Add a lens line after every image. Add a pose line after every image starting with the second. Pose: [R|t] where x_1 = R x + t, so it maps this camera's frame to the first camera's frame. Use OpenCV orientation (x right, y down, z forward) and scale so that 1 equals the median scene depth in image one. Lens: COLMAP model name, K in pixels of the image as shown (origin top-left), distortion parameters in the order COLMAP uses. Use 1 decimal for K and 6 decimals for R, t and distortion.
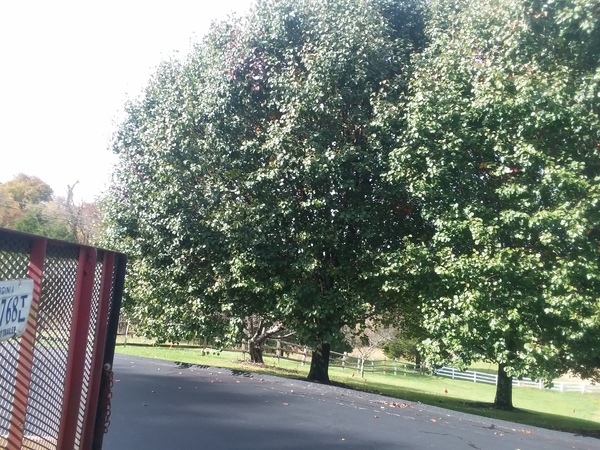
lens RADIAL K [[492.2, 0, 297.2], [0, 492.2, 231.7], [0, 0, 1]] dist [0.046943, -0.065207]
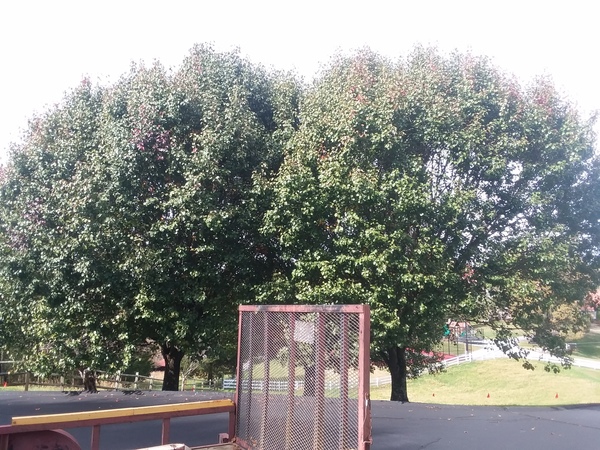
lens RADIAL K [[520.9, 0, 282.5], [0, 520.9, 223.0], [0, 0, 1]] dist [0.035113, -0.052359]
pose [[0.908203, 0.006960, 0.418472, -0.407872], [0.012022, 0.999015, -0.042707, -0.074538], [-0.418357, 0.043818, 0.907225, -0.375954]]
